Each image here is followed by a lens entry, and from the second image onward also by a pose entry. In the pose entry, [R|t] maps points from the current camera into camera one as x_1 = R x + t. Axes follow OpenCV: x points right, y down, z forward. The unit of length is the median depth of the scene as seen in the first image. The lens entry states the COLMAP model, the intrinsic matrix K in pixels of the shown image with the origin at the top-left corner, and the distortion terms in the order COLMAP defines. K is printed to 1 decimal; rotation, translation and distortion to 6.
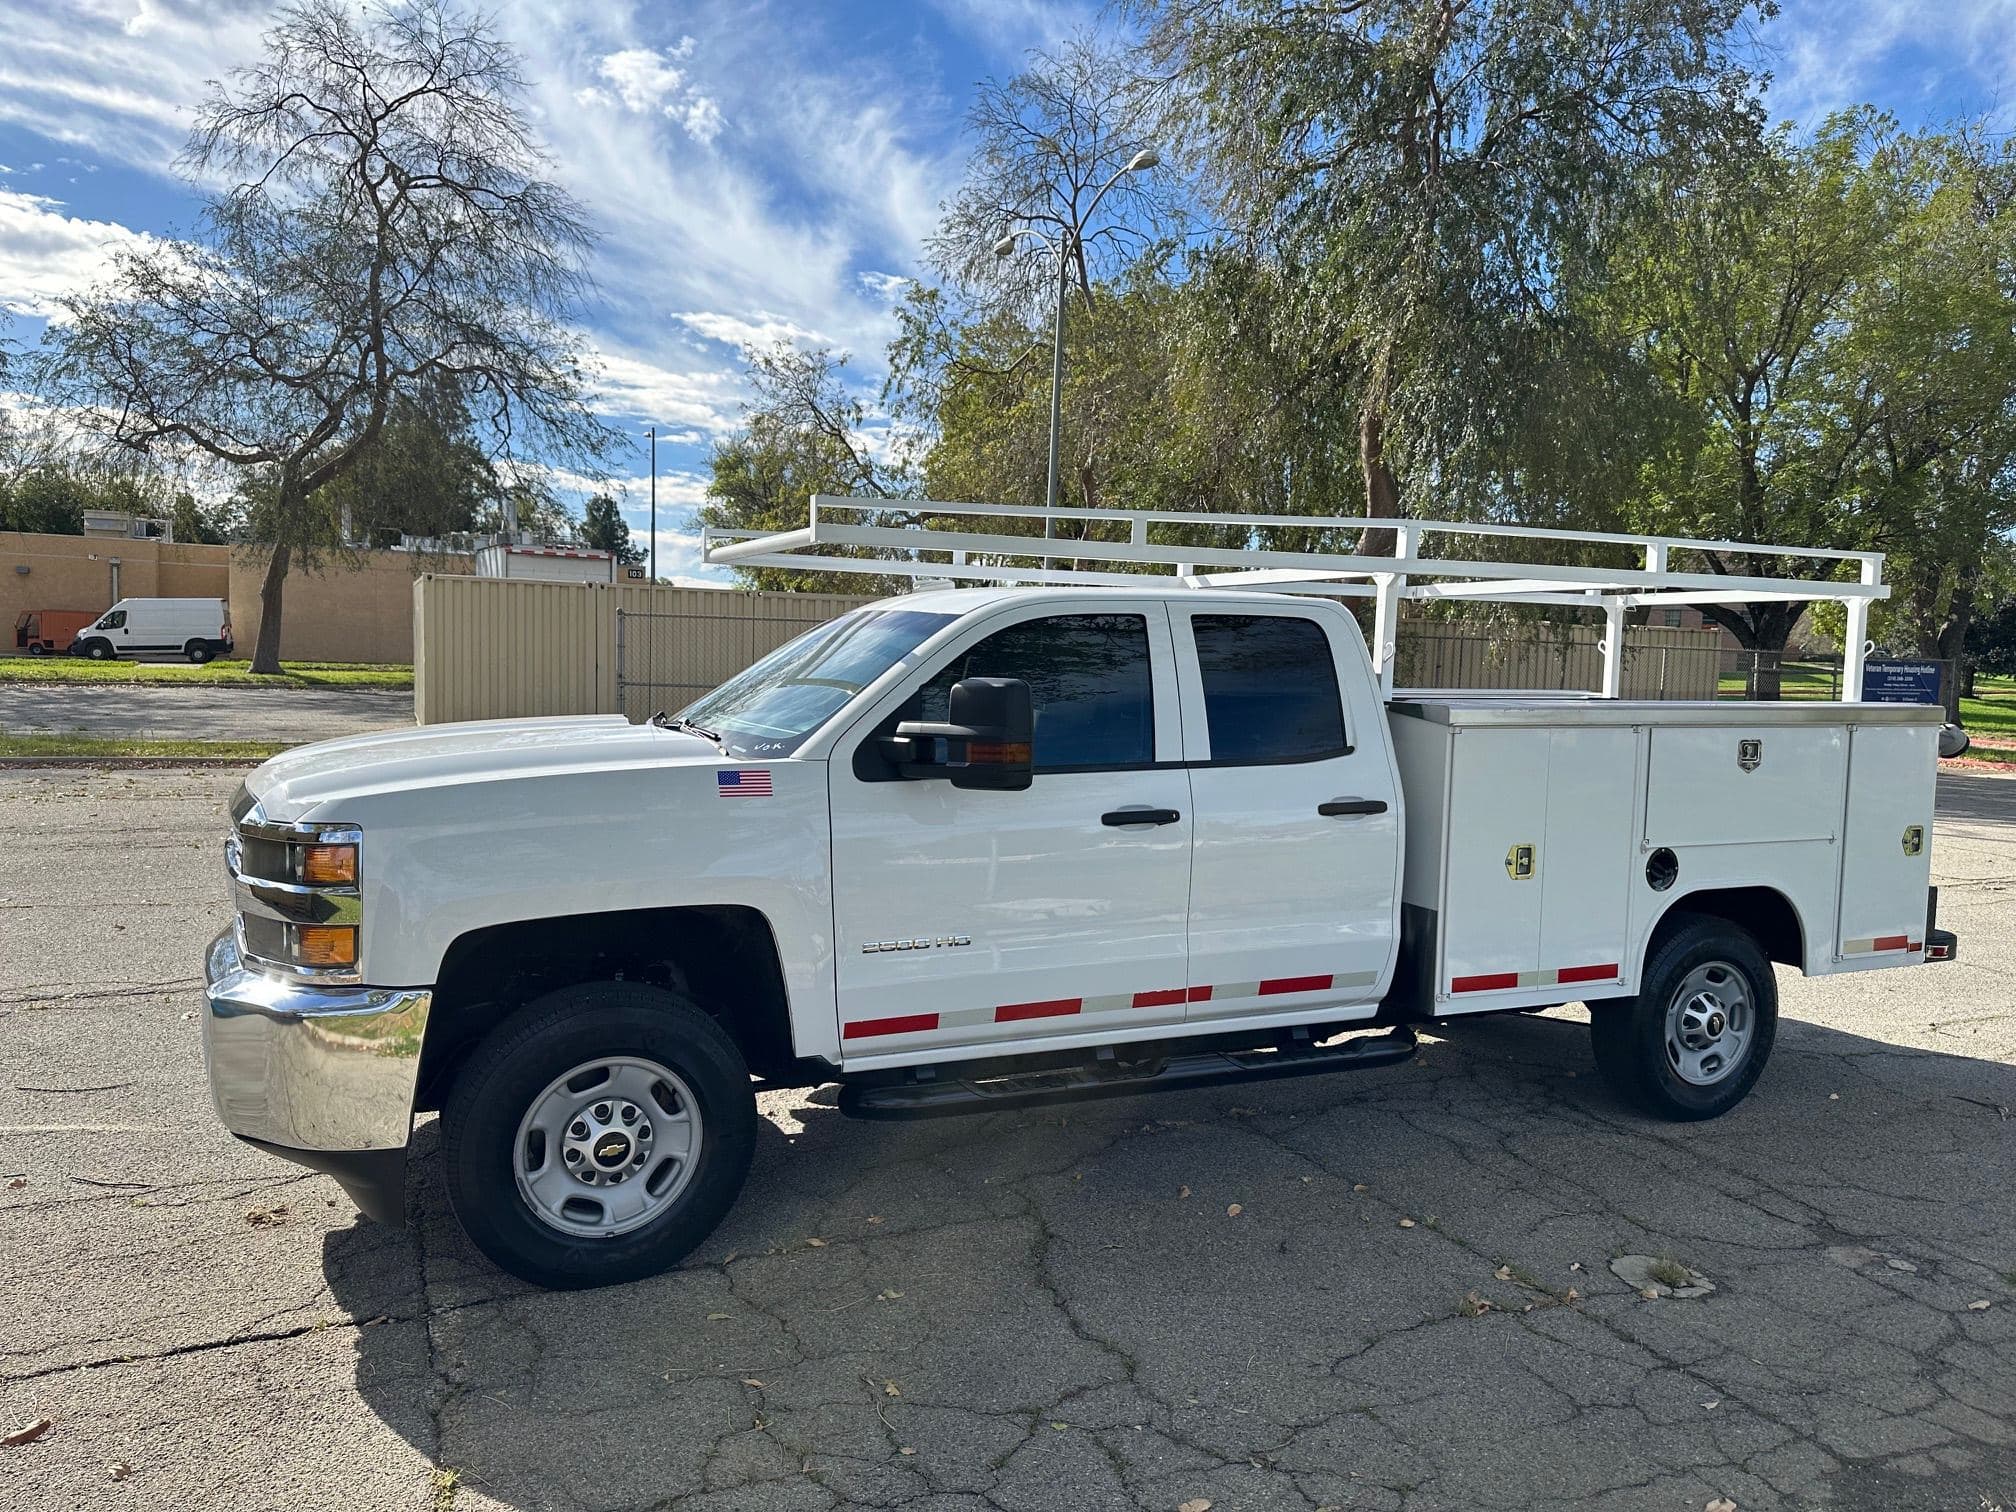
lens RADIAL K [[1426.4, 0, 1009.9], [0, 1426.4, 758.3], [0, 0, 1]] dist [0.039246, -0.051319]
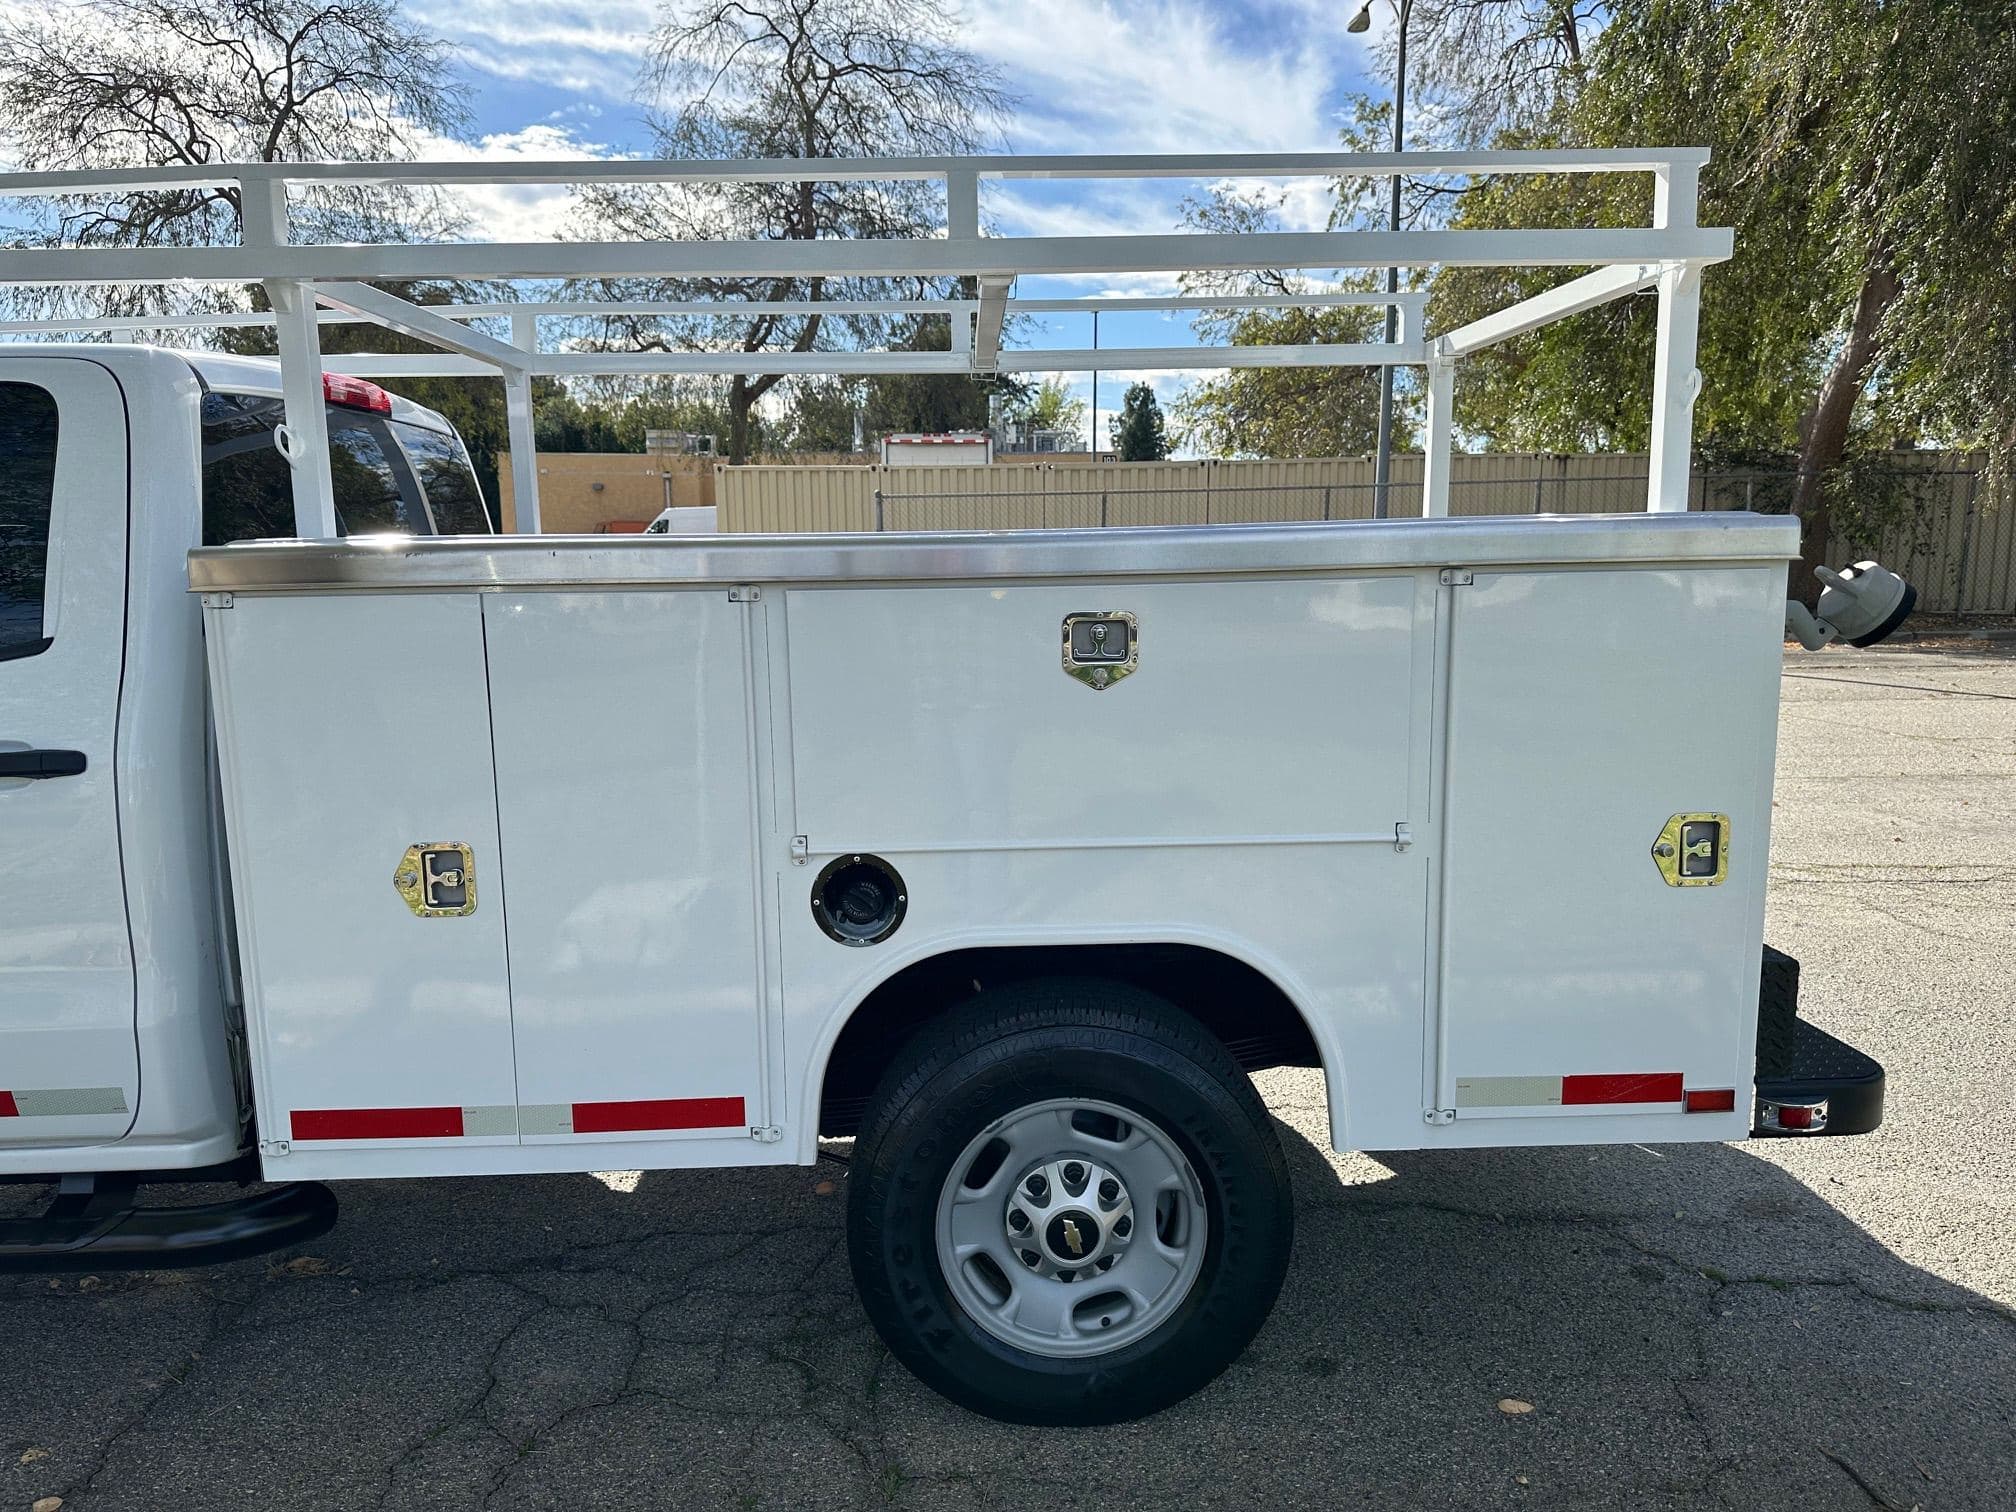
lens RADIAL K [[1435.5, 0, 1000.3], [0, 1435.5, 755.0], [0, 0, 1]] dist [0.047179, -0.043580]
pose [[0.917906, 0.020315, -0.396277, 0.737619], [0.009542, 0.997270, 0.073225, -0.002217], [0.396682, -0.070995, 0.915206, 0.657912]]
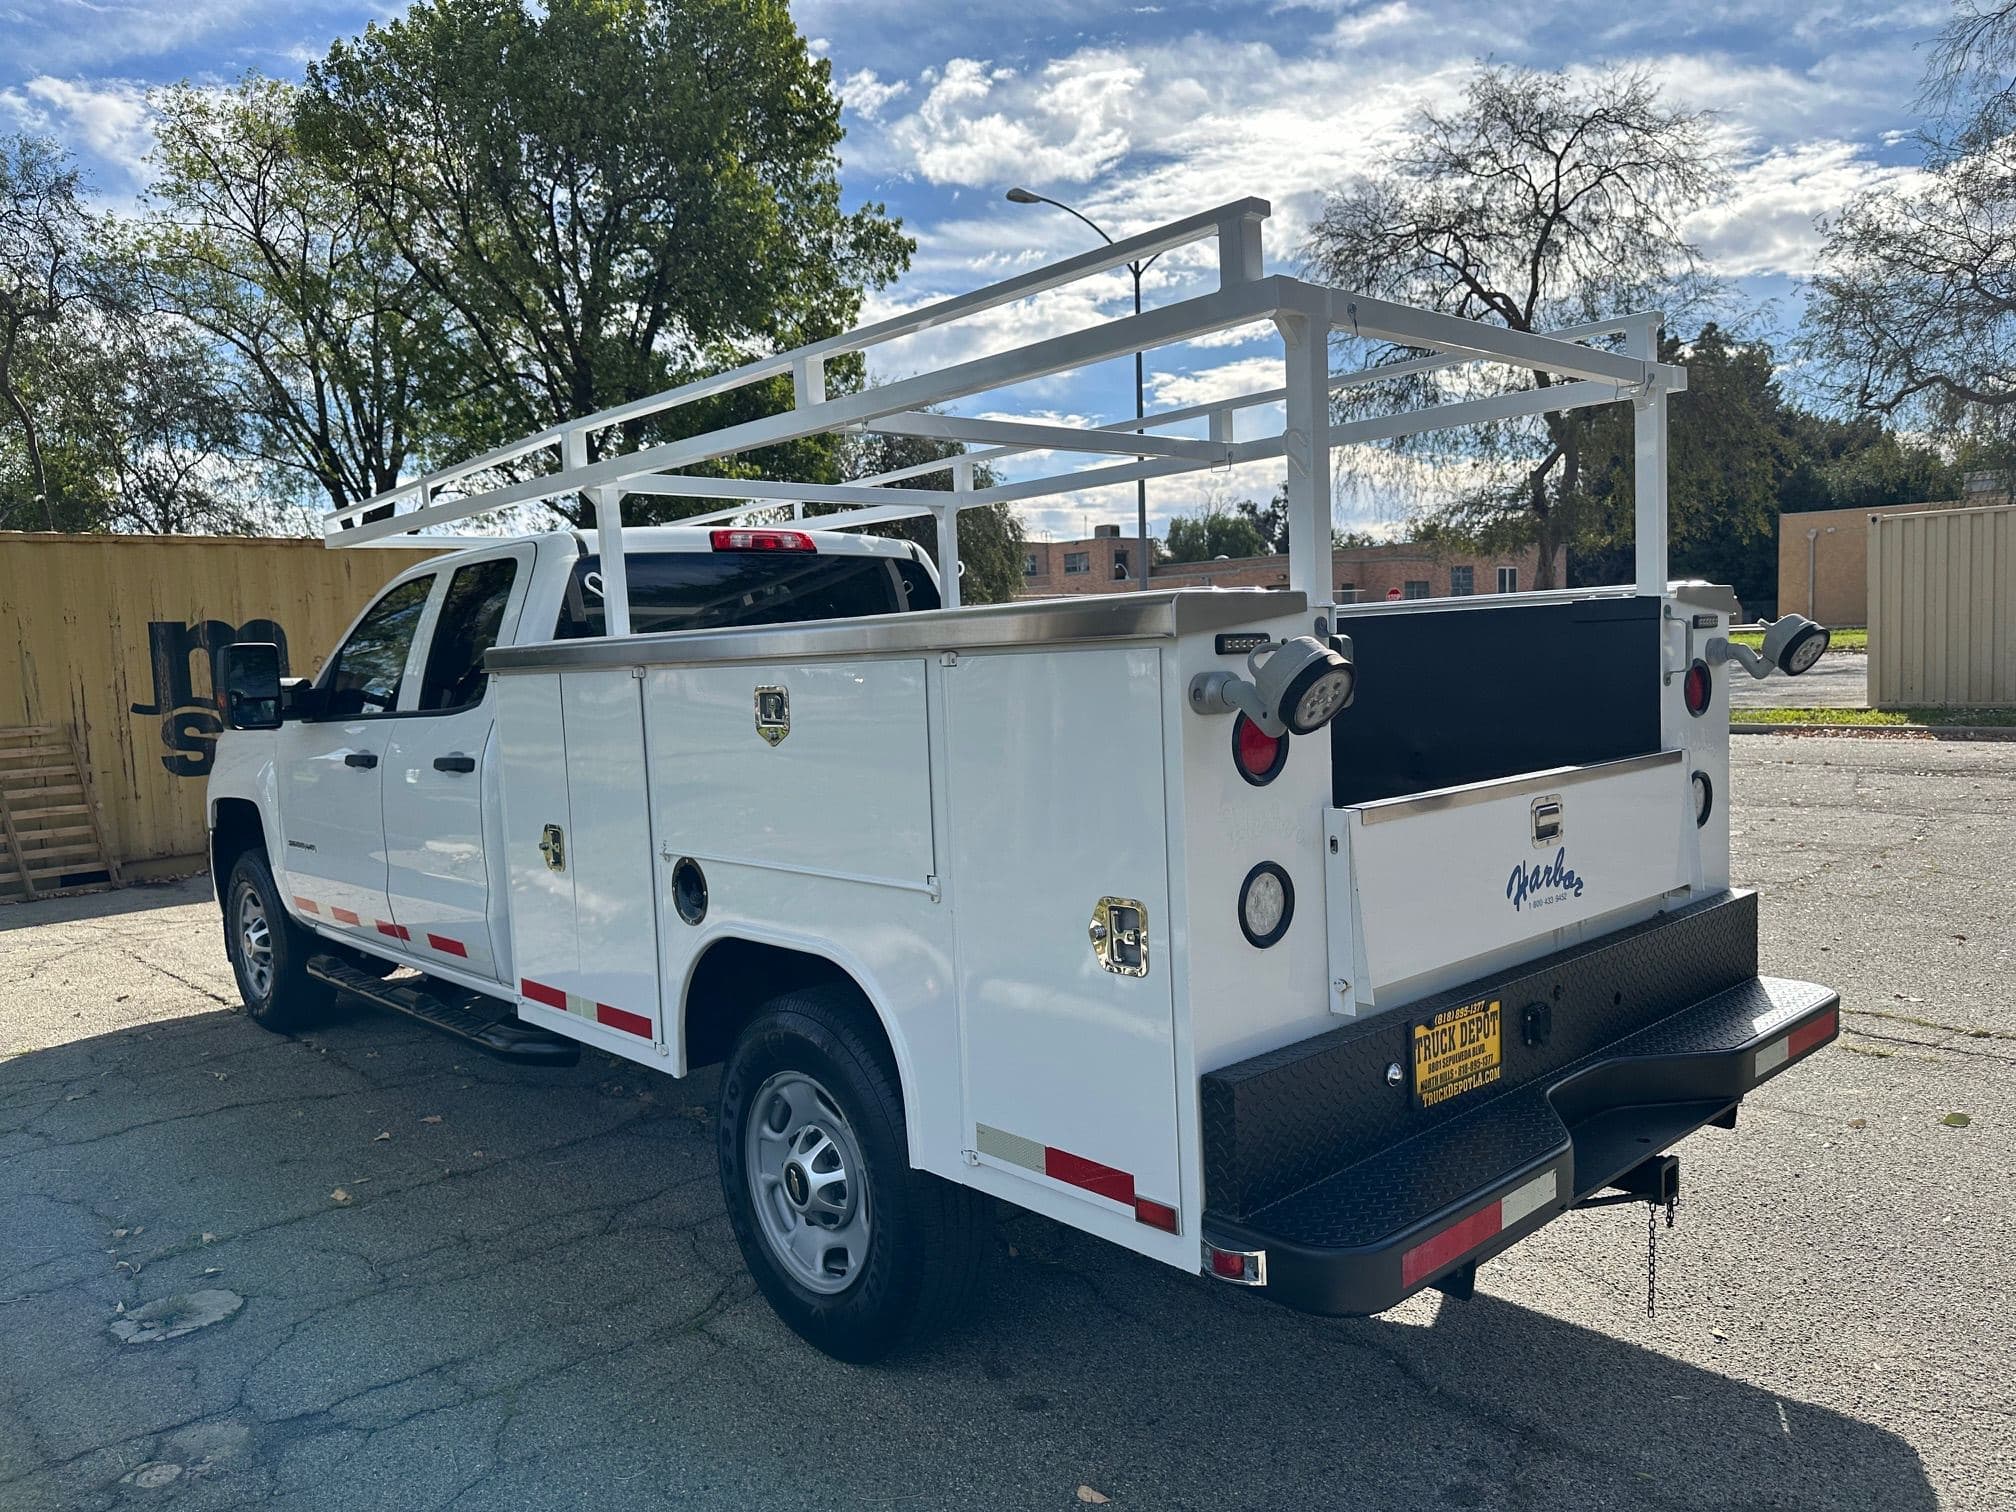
lens RADIAL K [[1440.0, 0, 1008.0], [0, 1440.0, 756.0], [0, 0, 1]] dist [0.041477, -0.037341]
pose [[0.297550, 0.033074, -0.954133, 1.201091], [-0.016790, 0.999426, 0.029408, -0.004042], [0.954559, 0.007269, 0.297935, 1.028982]]
